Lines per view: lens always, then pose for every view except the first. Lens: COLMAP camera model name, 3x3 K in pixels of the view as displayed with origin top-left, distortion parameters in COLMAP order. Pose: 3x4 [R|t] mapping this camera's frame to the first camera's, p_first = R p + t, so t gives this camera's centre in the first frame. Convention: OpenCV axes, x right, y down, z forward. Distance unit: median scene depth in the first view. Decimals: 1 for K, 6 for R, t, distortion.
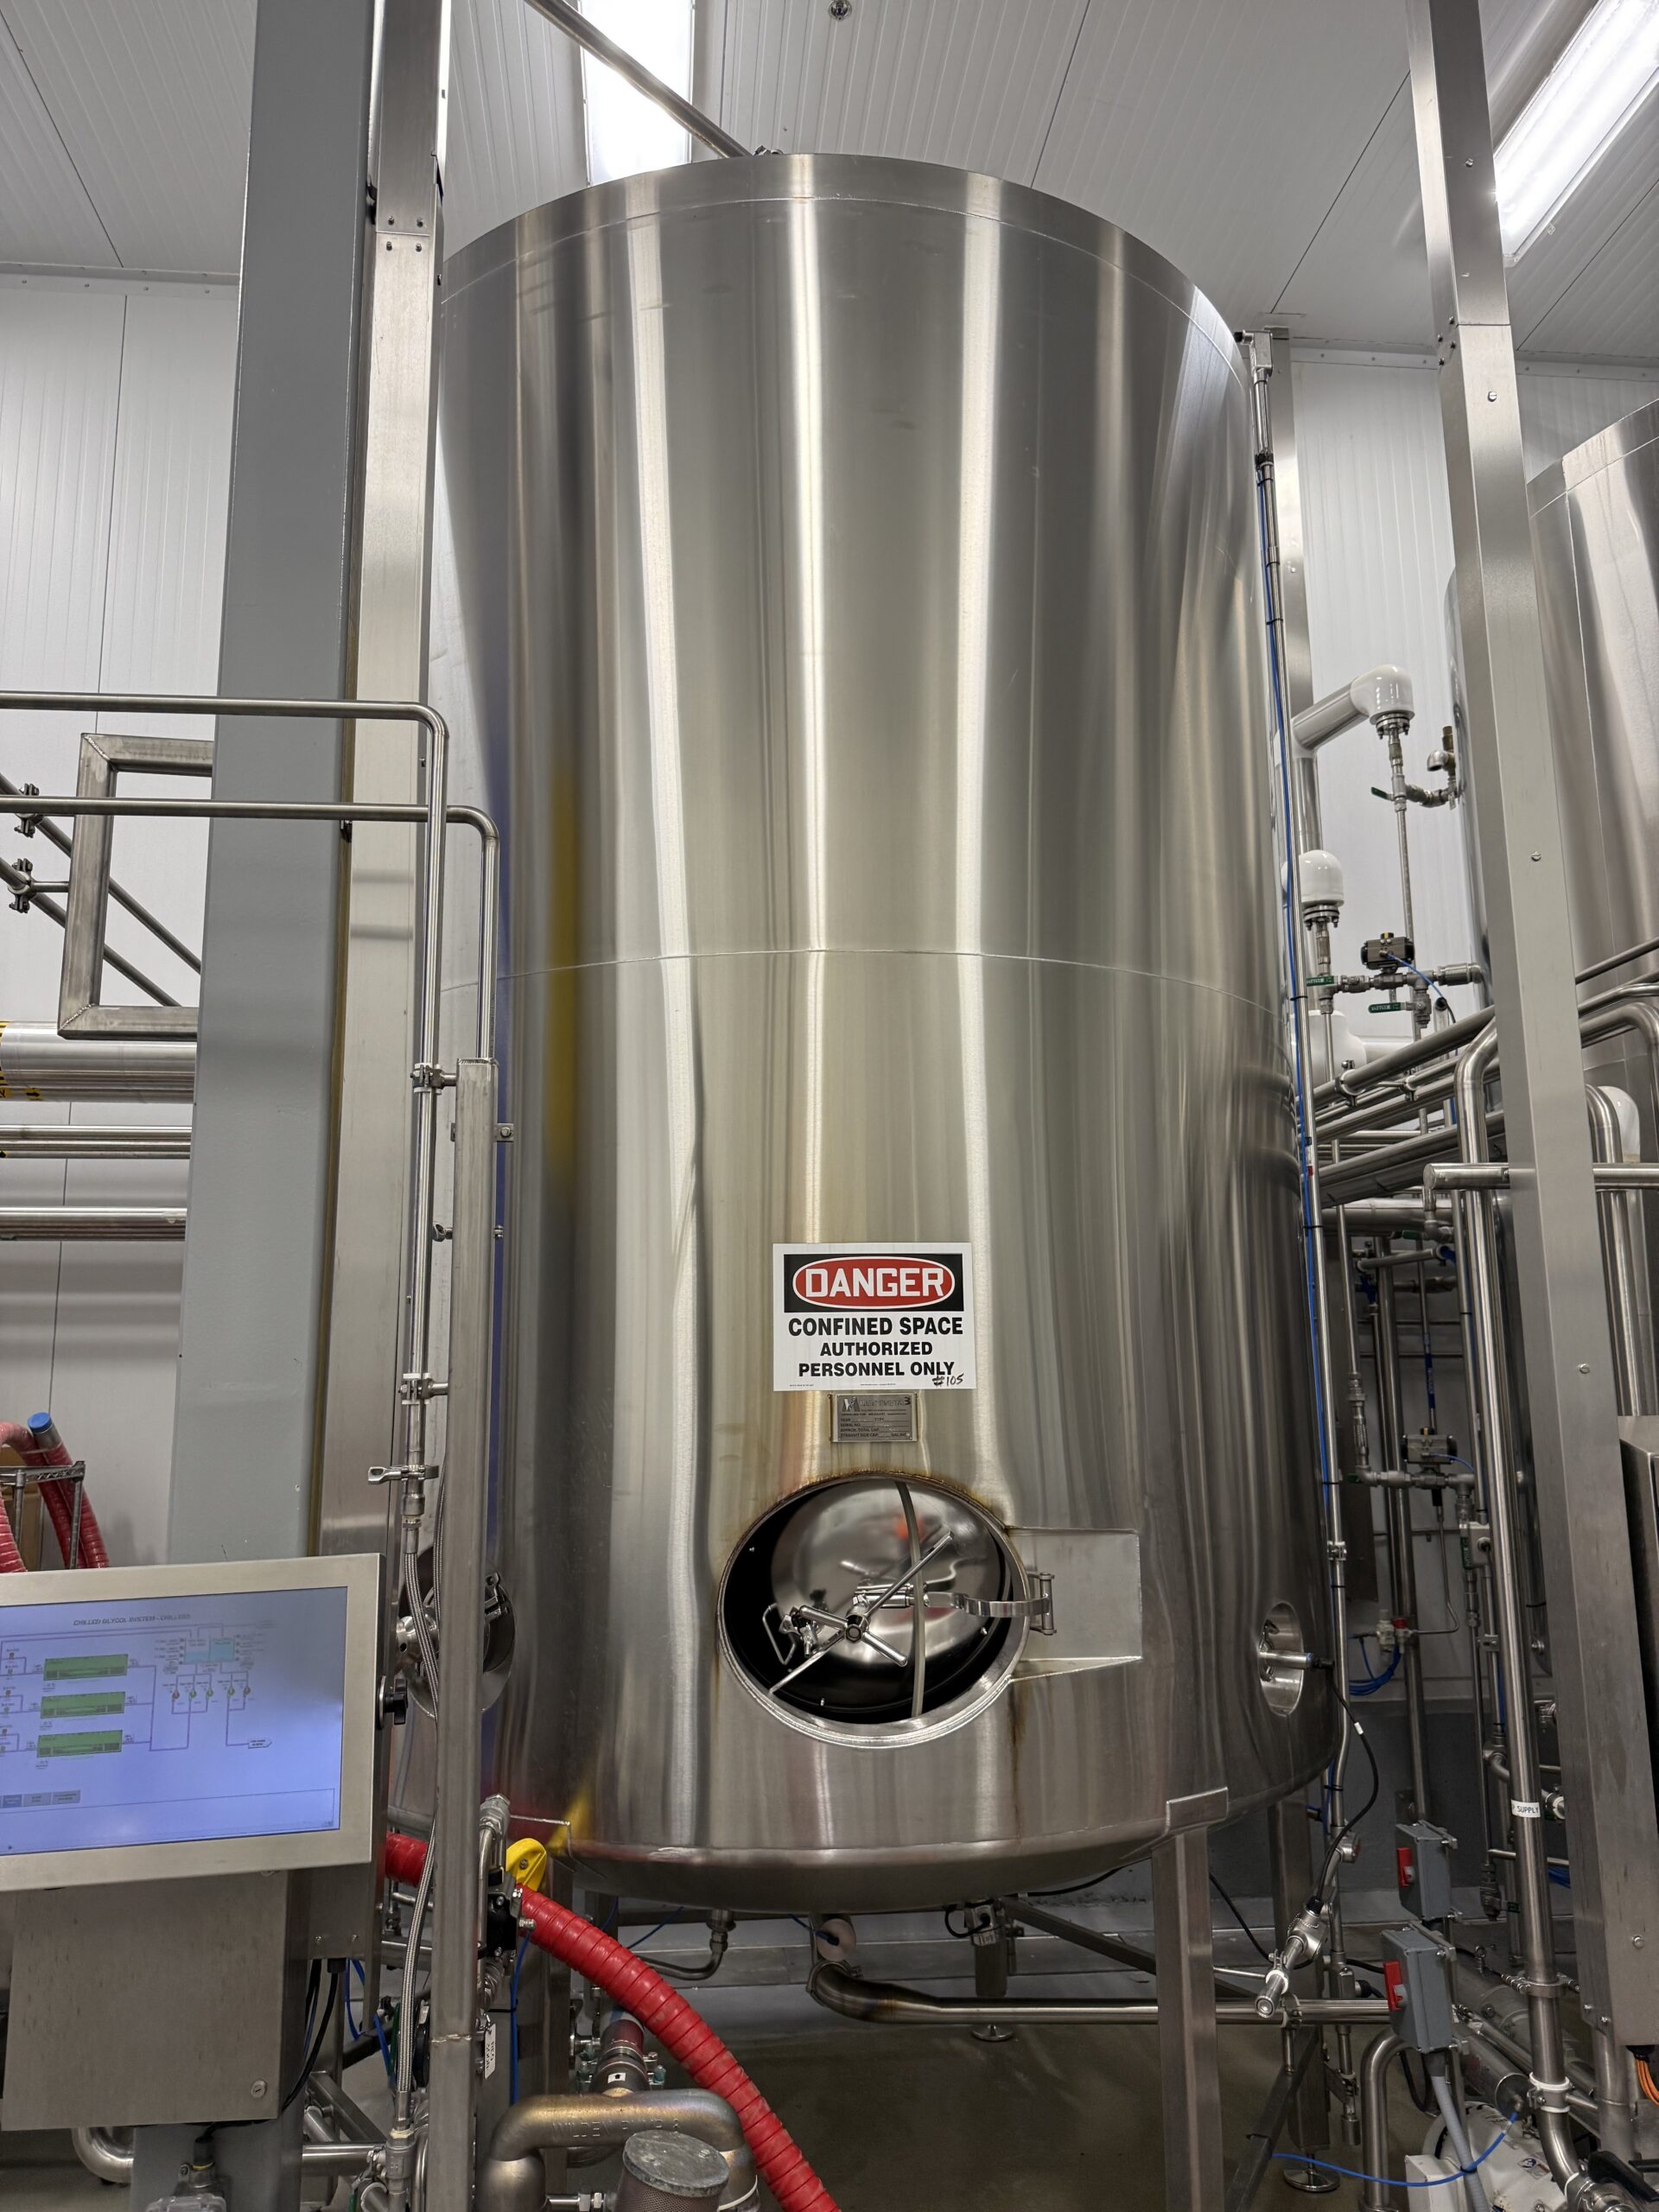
lens RADIAL K [[1569.9, 0, 853.3], [0, 1569.9, 1104.5], [0, 0, 1]] dist [0.066149, -0.071638]
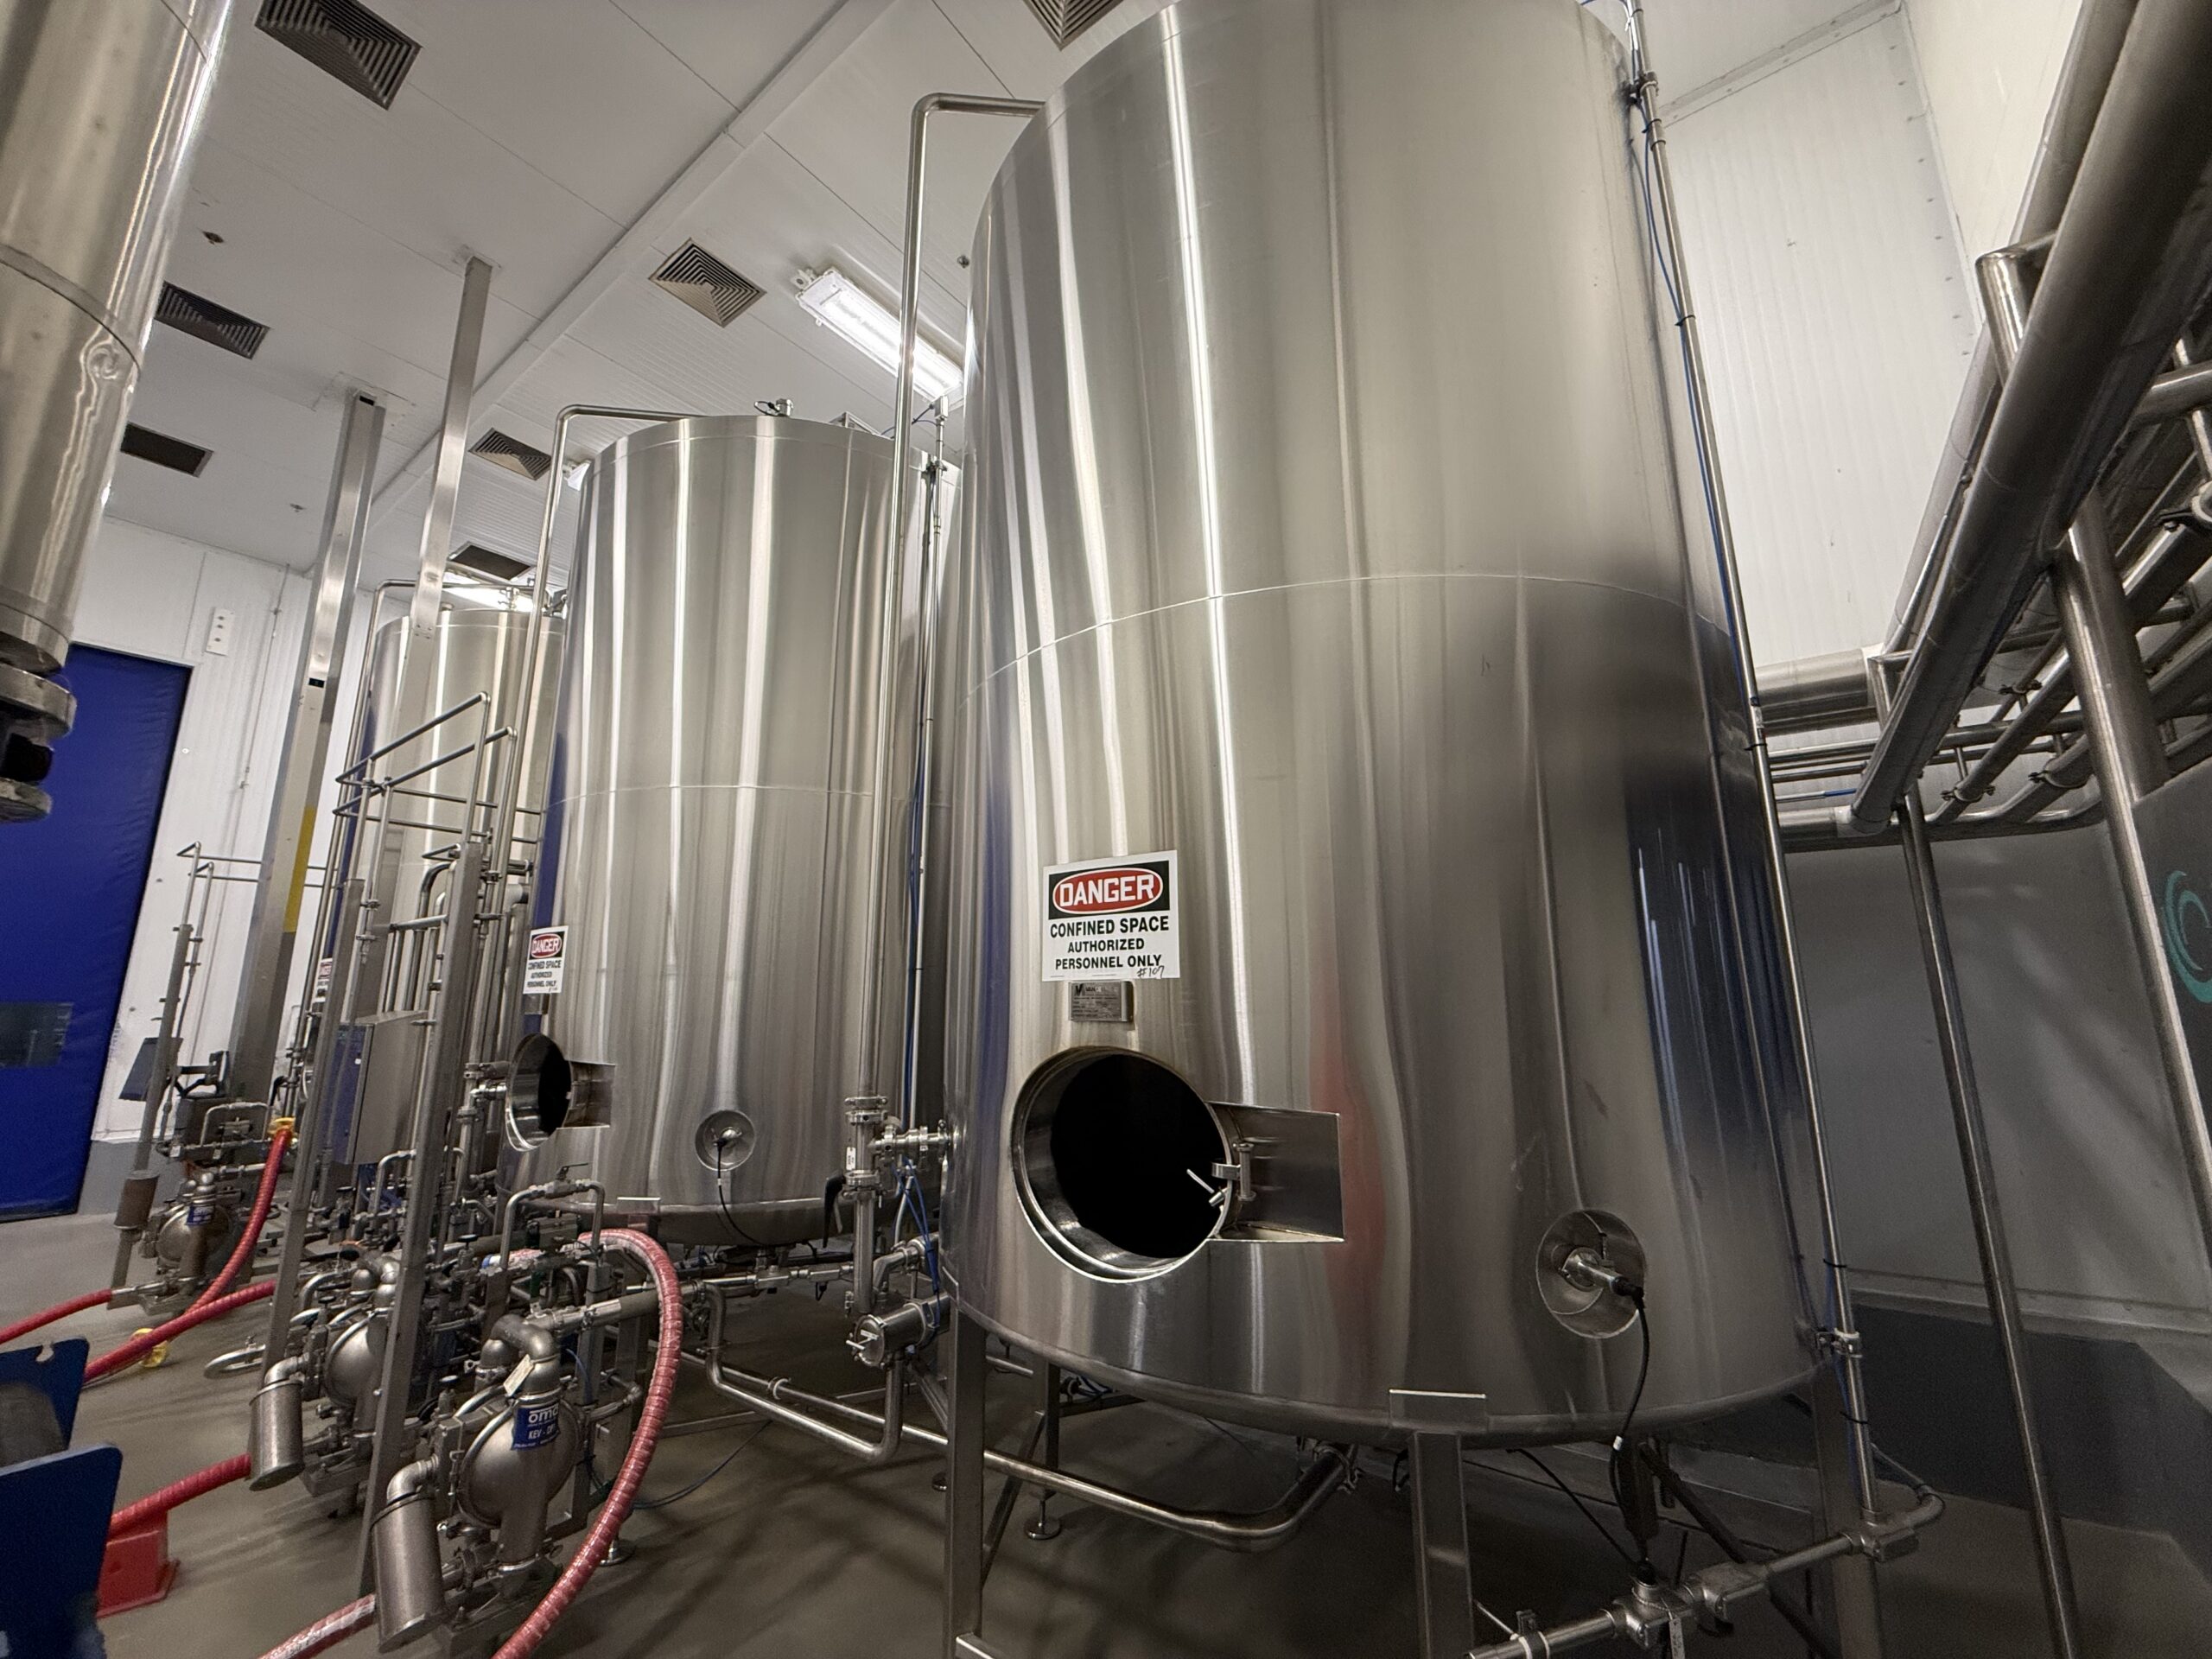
lens RADIAL K [[884.8, 0, 1094.9], [0, 884.8, 820.9], [0, 0, 1]] dist [0.001243, 0.000075]
pose [[0.716577, -0.130012, -0.685284, 0.482836], [0.126724, 0.990390, -0.055386, 0.096897], [0.685900, -0.047154, 0.726166, 0.506034]]
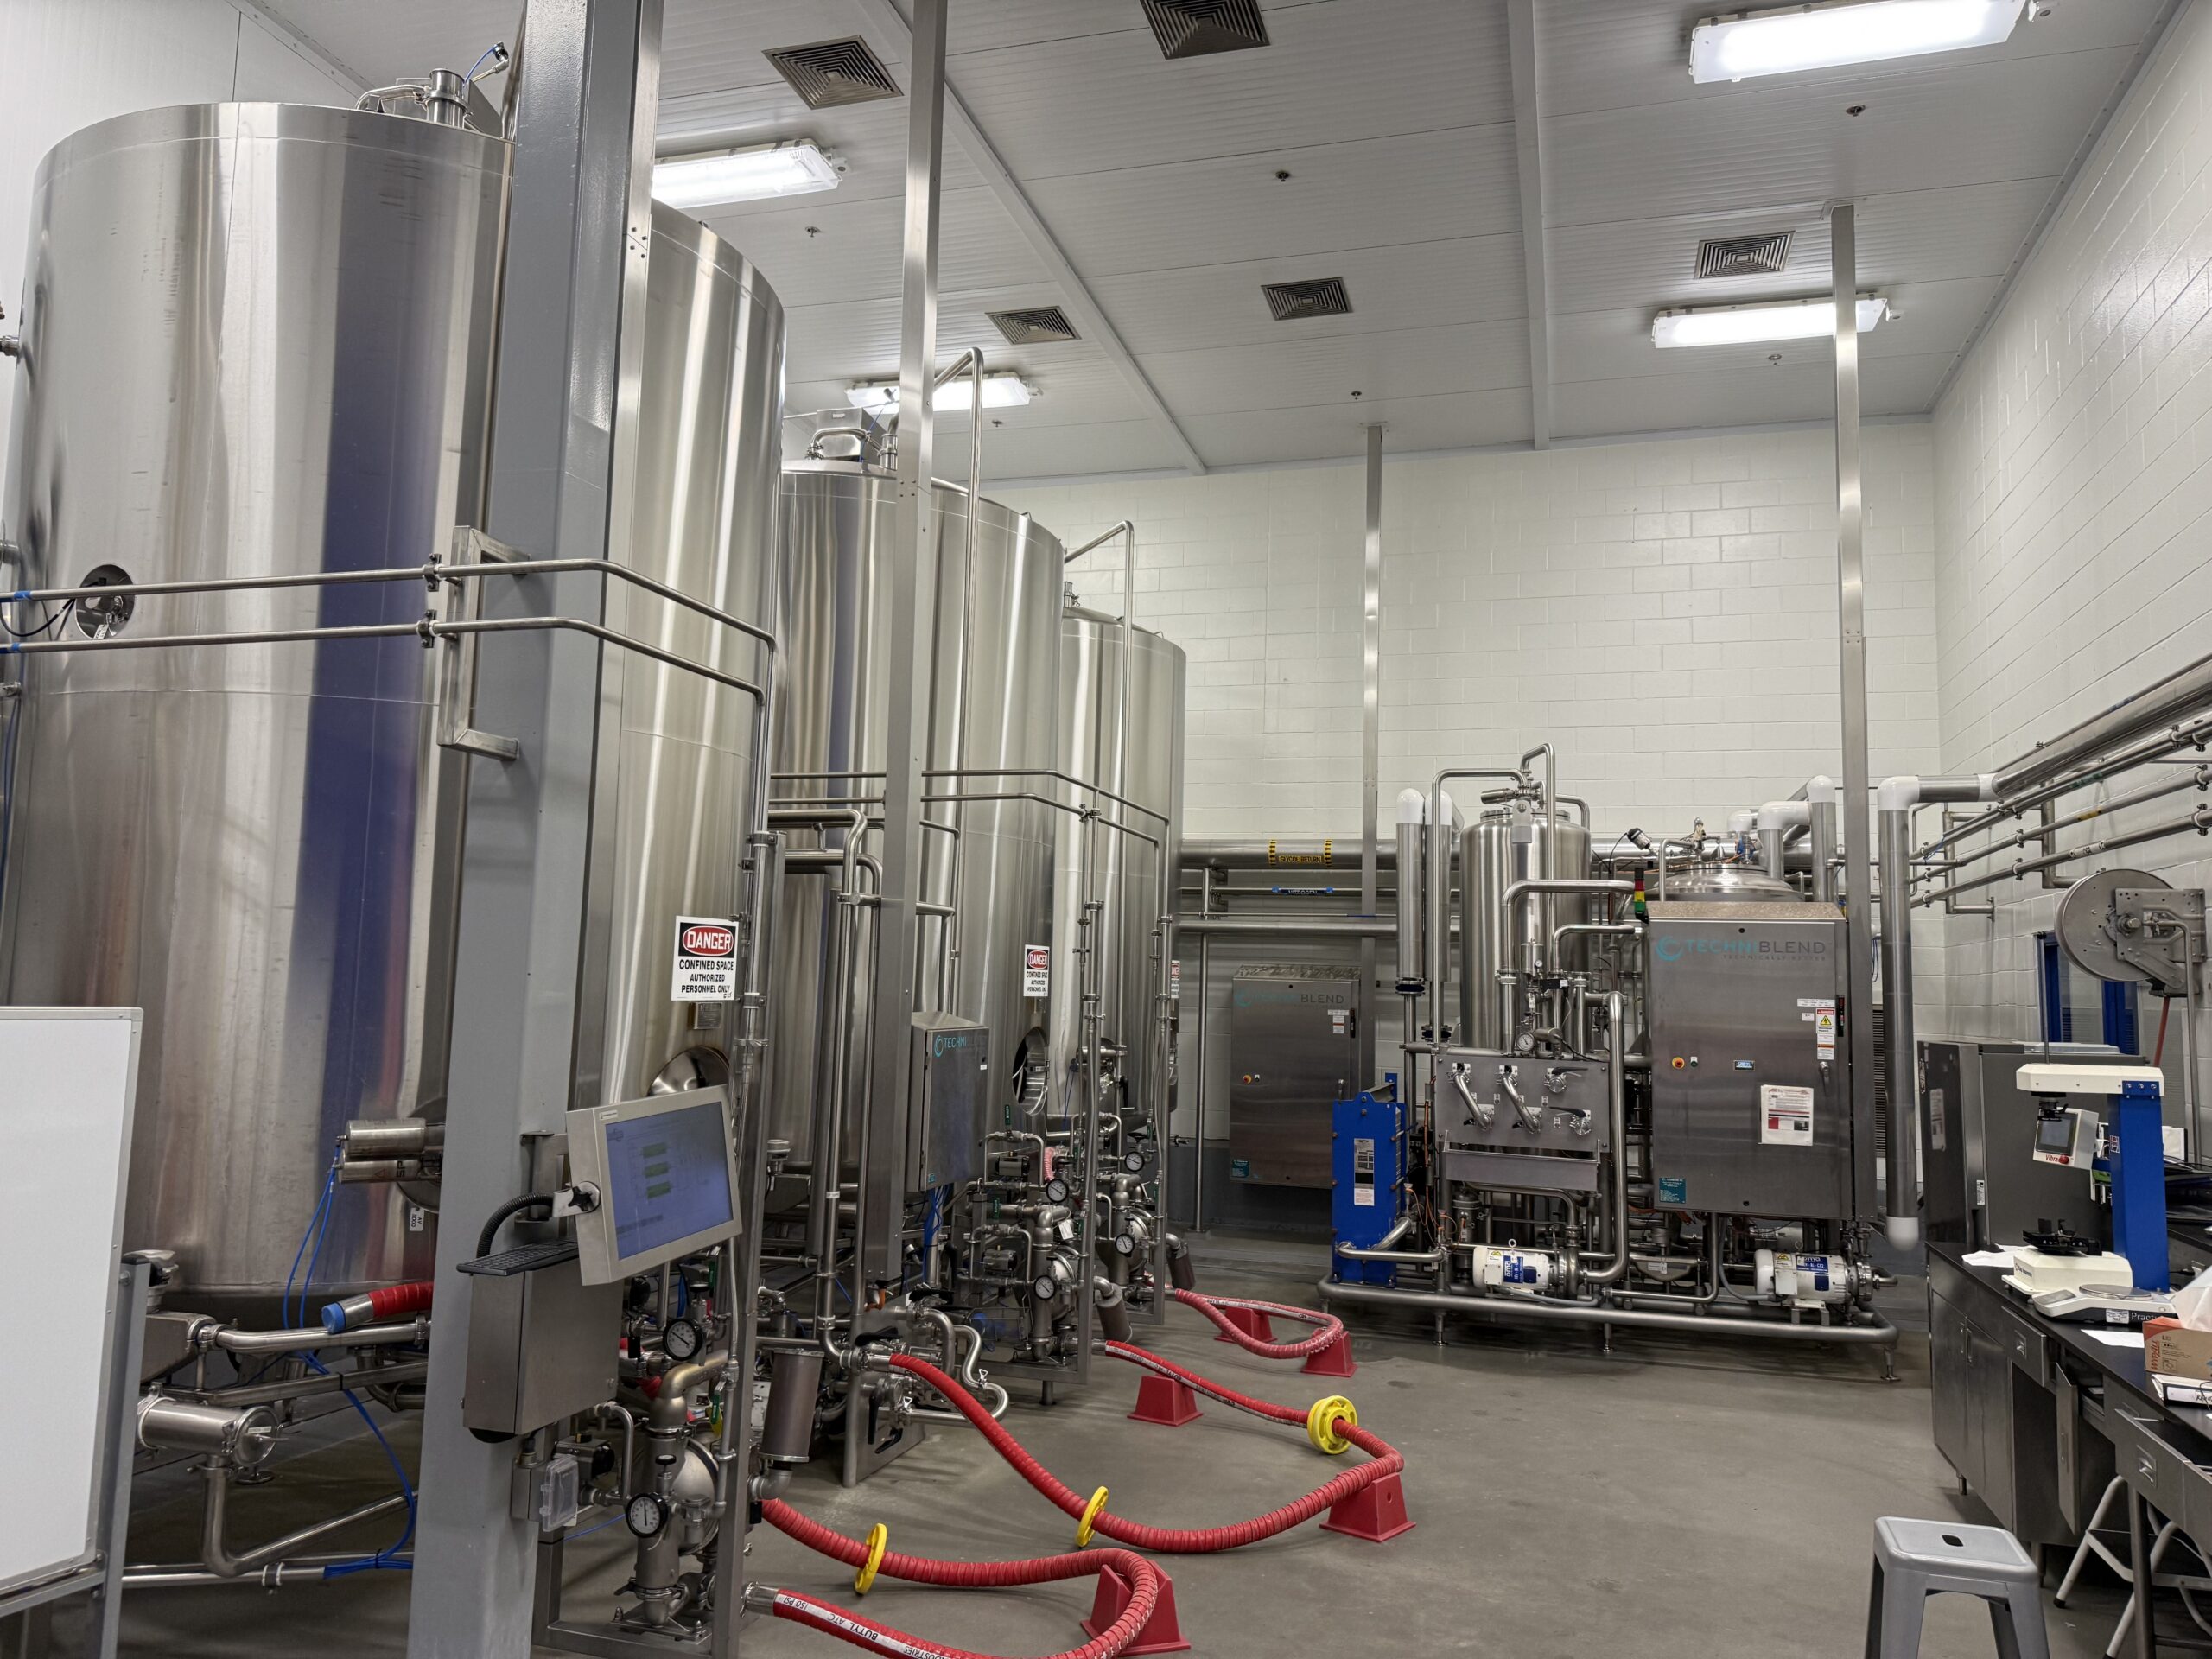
lens RADIAL K [[1569.9, 0, 1113.2], [0, 1569.9, 823.5], [0, 0, 1]] dist [0.066149, -0.071638]
pose [[0.413867, 0.119668, 0.902437, -1.433020], [-0.212007, 0.976735, -0.032292, -0.056140], [-0.885306, -0.177958, 0.429609, -0.151117]]
